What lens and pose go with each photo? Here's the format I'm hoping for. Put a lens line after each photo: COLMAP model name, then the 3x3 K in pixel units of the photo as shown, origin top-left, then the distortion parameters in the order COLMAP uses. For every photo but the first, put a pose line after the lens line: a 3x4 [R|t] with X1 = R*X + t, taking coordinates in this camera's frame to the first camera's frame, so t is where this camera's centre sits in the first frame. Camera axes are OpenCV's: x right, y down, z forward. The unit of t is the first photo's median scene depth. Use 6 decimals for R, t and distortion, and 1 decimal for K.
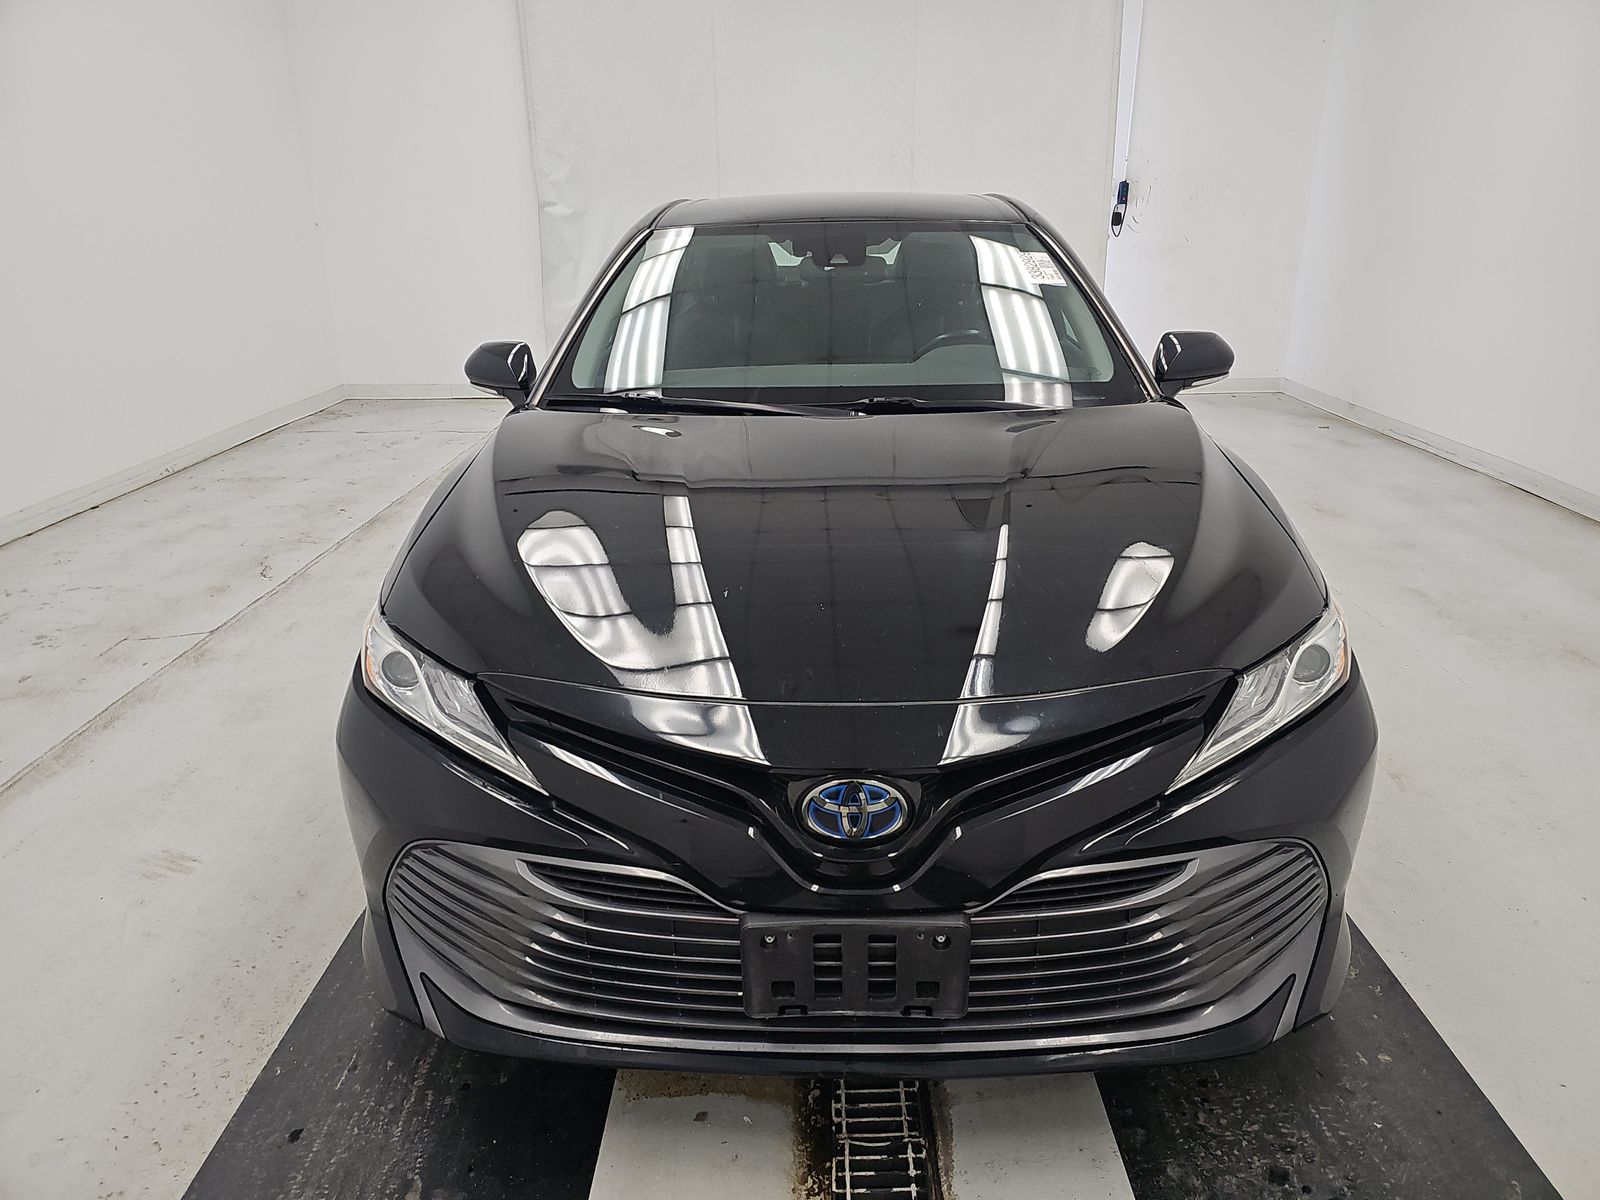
lens RADIAL K [[1059.0, 0, 810.2], [0, 1059.0, 592.5], [0, 0, 1]] dist [0.017085, -0.008687]
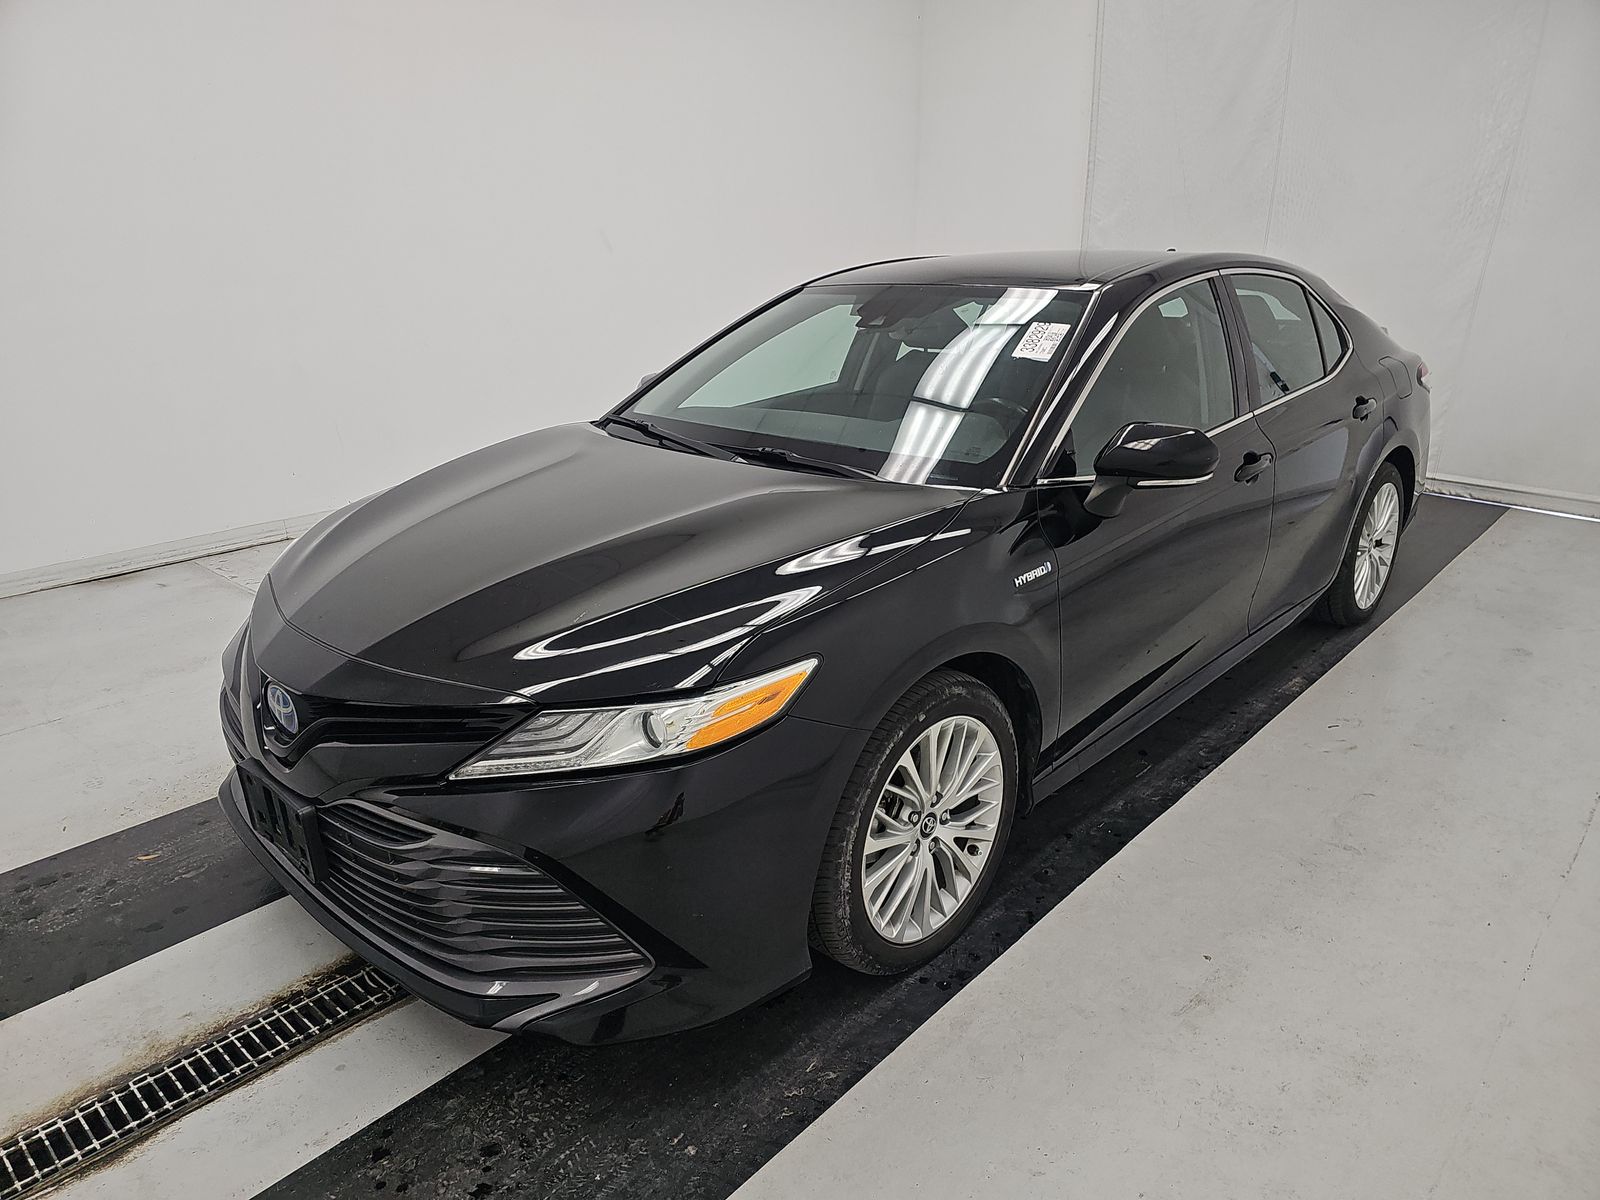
lens RADIAL K [[1059.0, 0, 807.8], [0, 1059.0, 597.0], [0, 0, 1]] dist [0.017085, -0.008687]
pose [[0.738306, 0.212792, -0.640019, 1.205024], [-0.225867, 0.972141, 0.062662, -0.158928], [0.635522, 0.098295, 0.765800, 0.274360]]
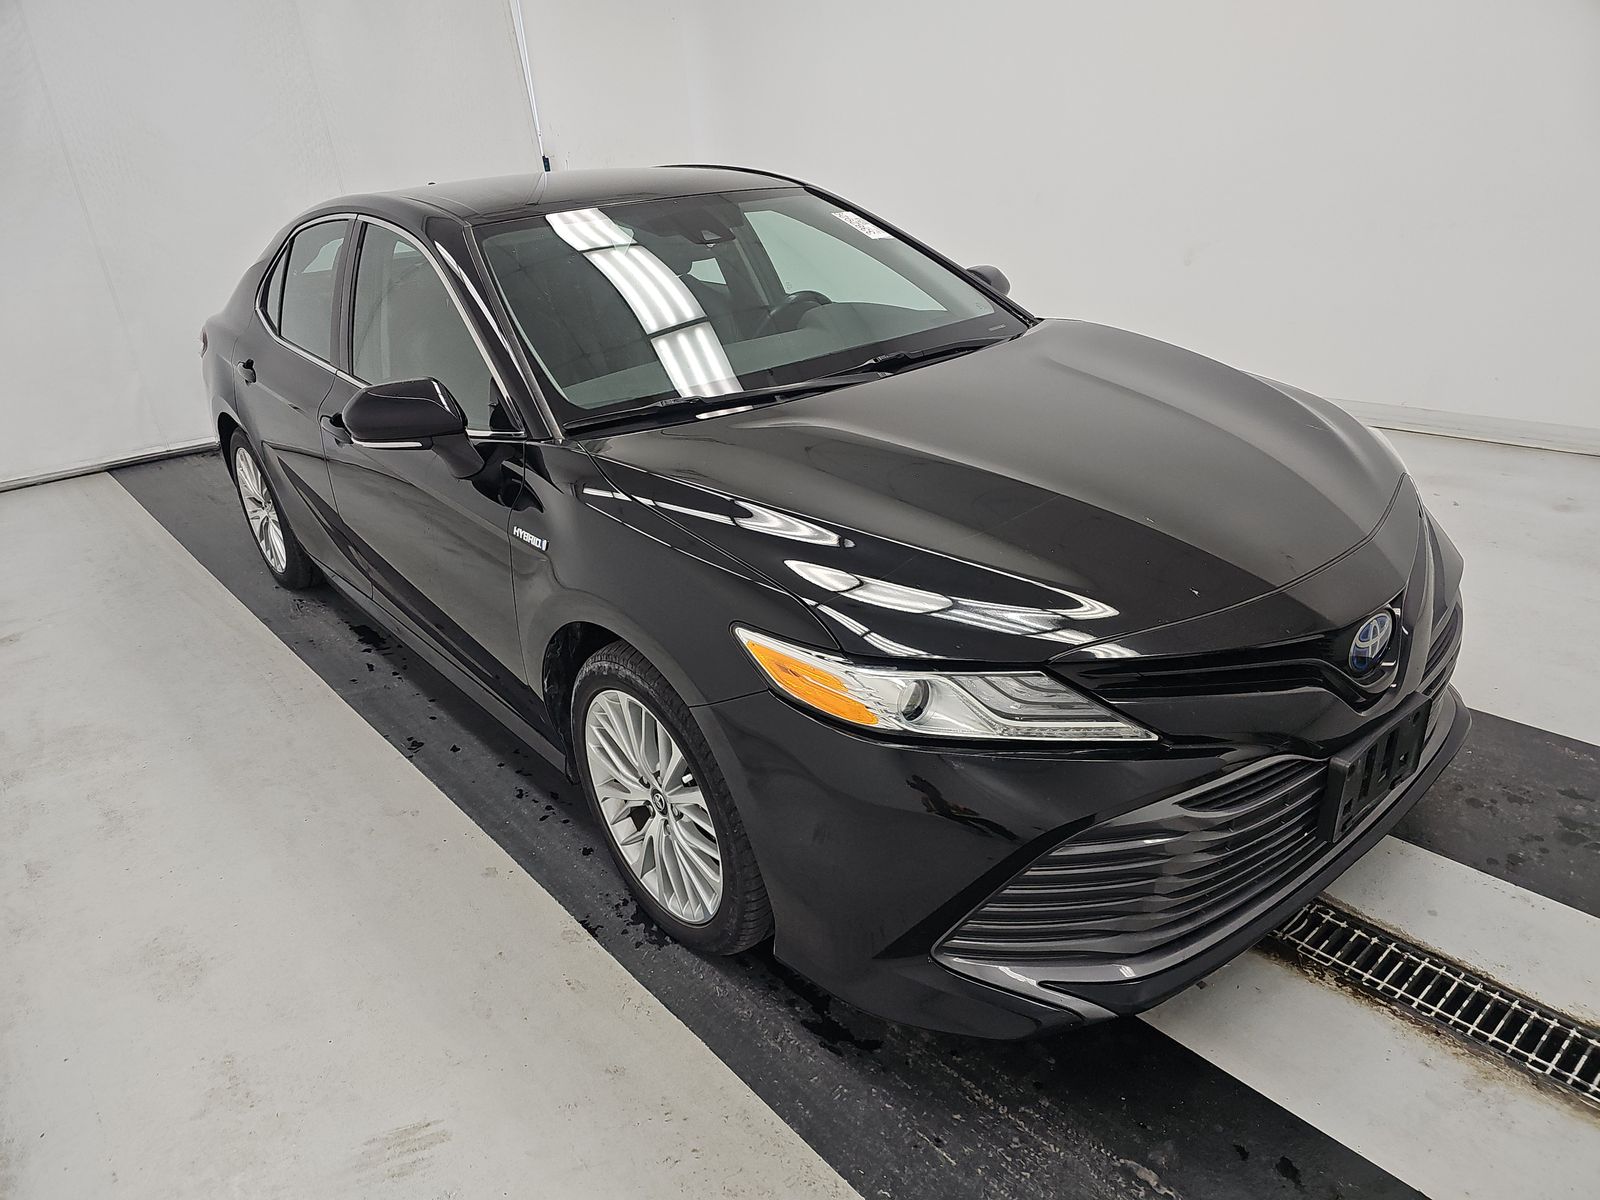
lens RADIAL K [[1059.0, 0, 809.5], [0, 1059.0, 611.7], [0, 0, 1]] dist [0.017085, -0.008687]
pose [[0.760054, -0.306809, 0.572876, -0.948195], [0.287868, 0.949282, 0.126472, -0.140198], [-0.582623, 0.068787, 0.809826, 0.311040]]
